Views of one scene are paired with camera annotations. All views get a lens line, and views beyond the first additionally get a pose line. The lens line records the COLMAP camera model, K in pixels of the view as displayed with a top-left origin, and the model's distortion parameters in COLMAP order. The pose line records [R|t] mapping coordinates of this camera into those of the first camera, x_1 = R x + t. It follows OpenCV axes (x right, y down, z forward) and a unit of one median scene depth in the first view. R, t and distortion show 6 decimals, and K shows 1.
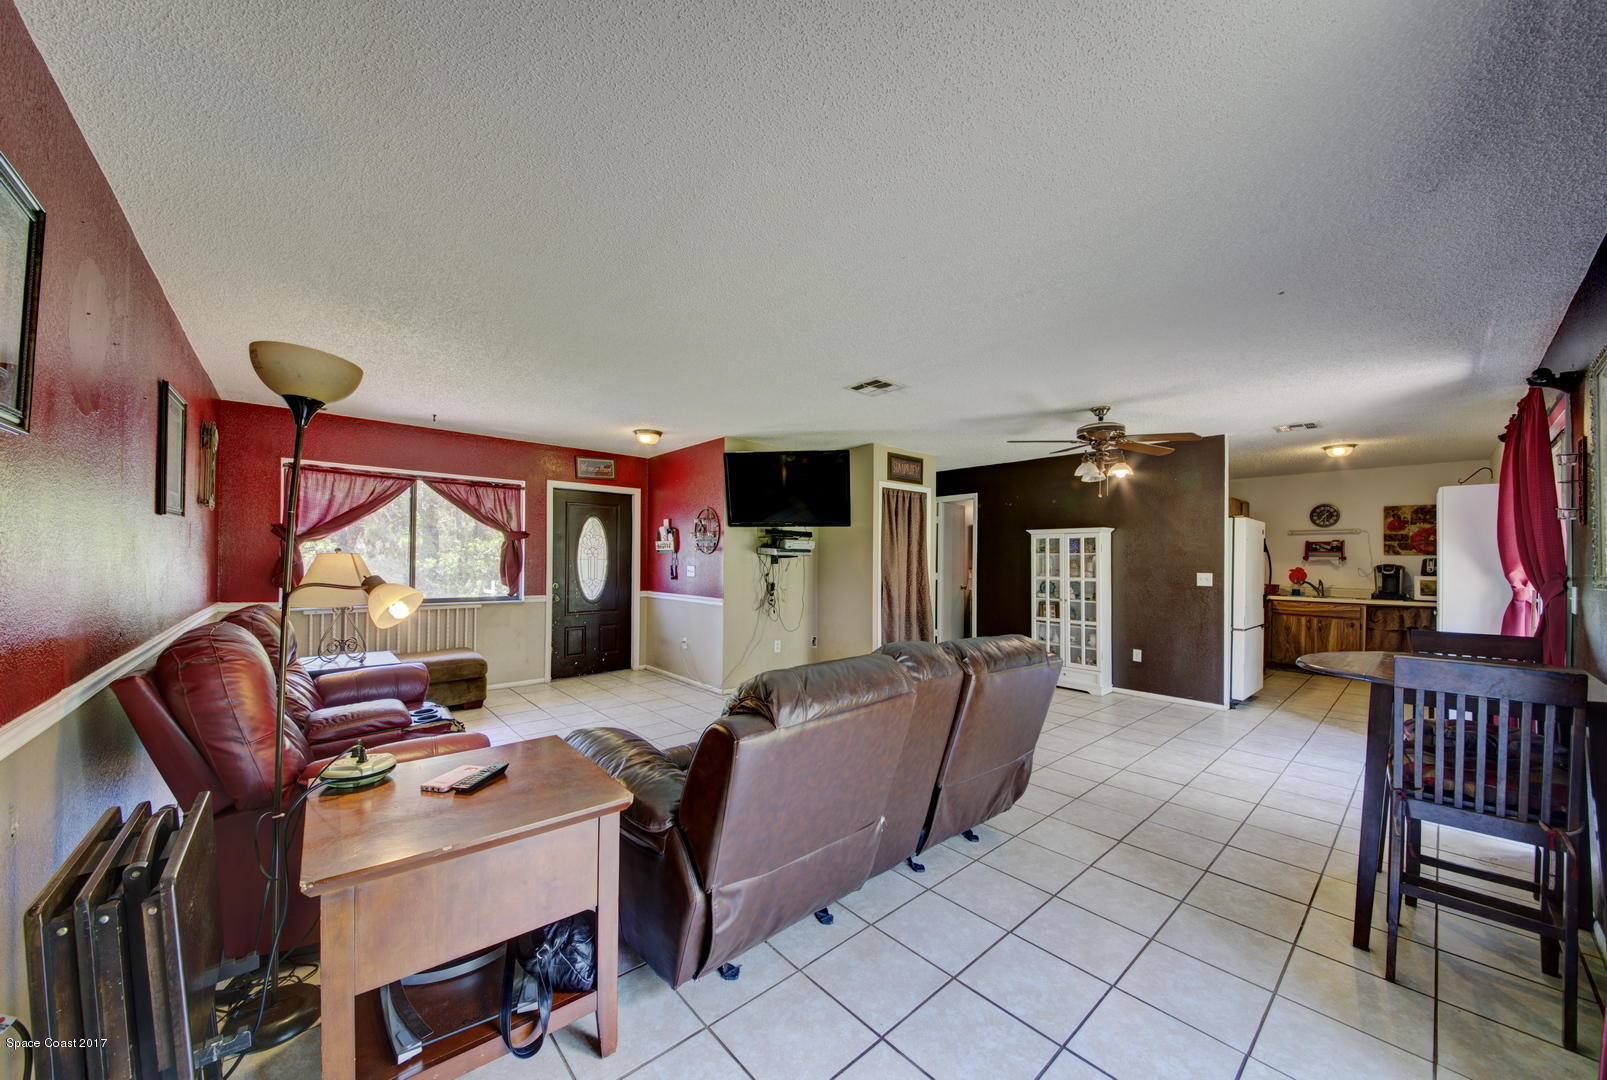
lens RADIAL K [[561.3, 0, 803.9], [0, 561.3, 553.9], [0, 0, 1]] dist [-0.026802, -0.000014]
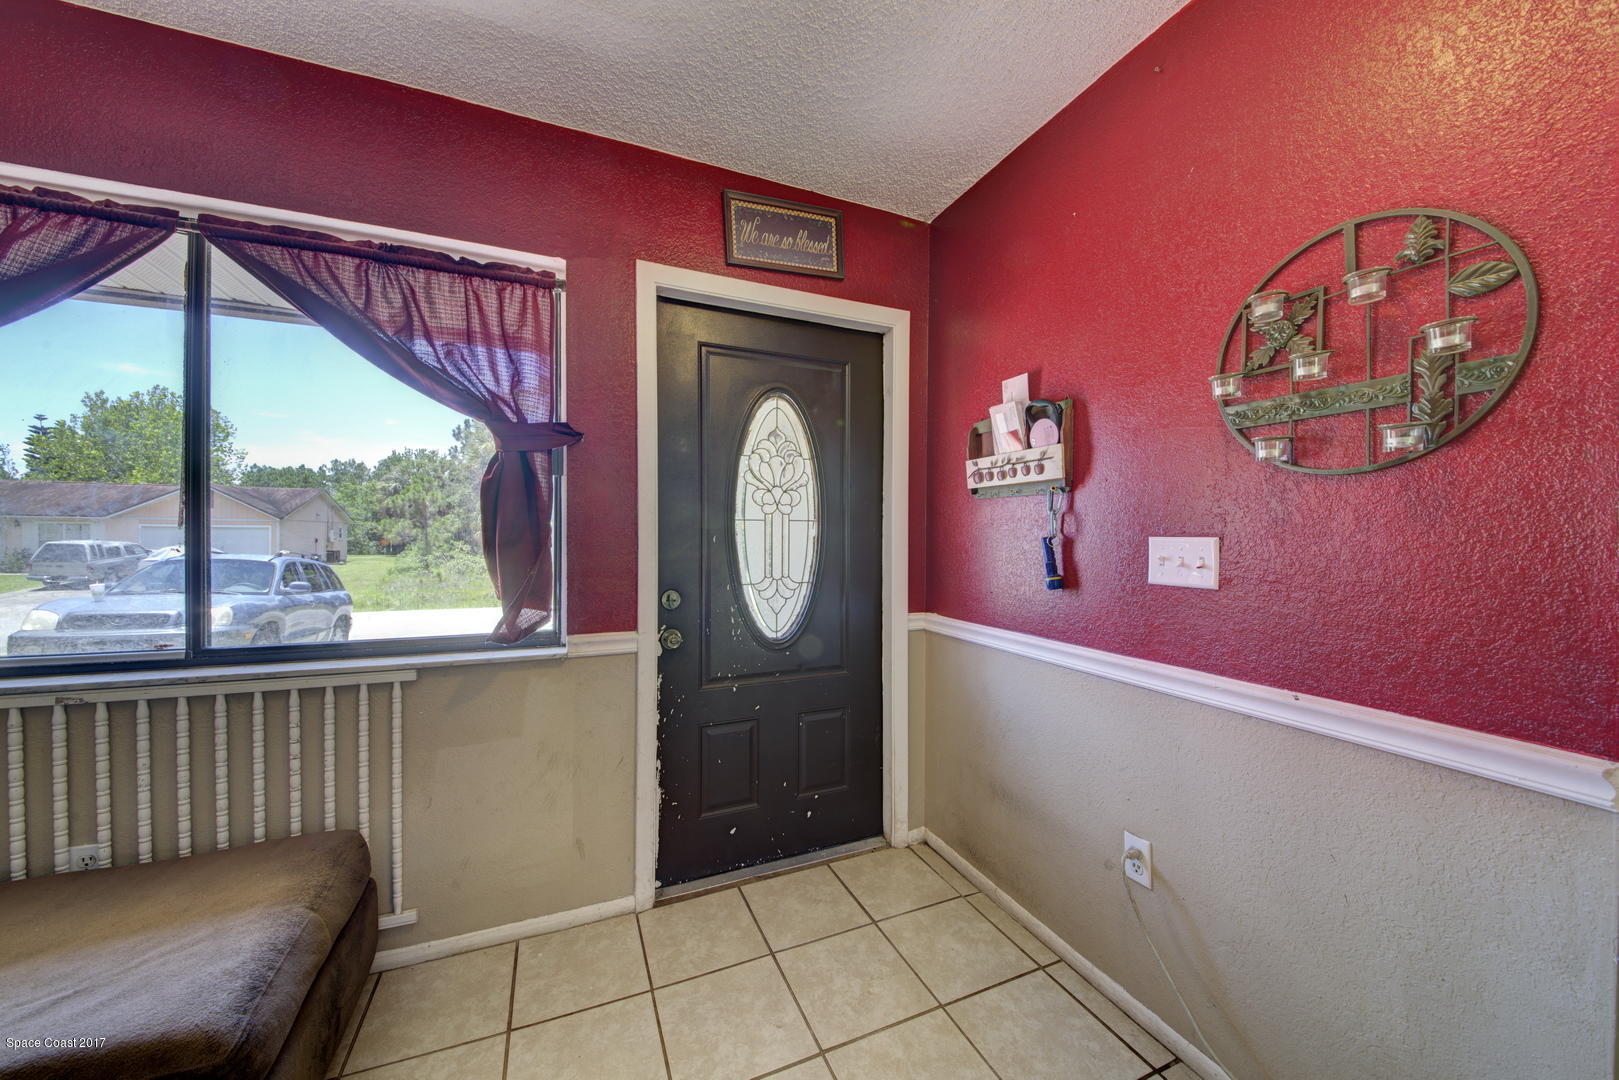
lens RADIAL K [[566.2, 0, 809.5], [0, 566.2, 540.0], [0, 0, 1]] dist [-0.000029, 0.000009]
pose [[0.952808, 0.001090, -0.303570, -0.278336], [0.003995, 0.999862, 0.016128, 0.017958], [0.303546, -0.016580, 0.952673, 0.741422]]
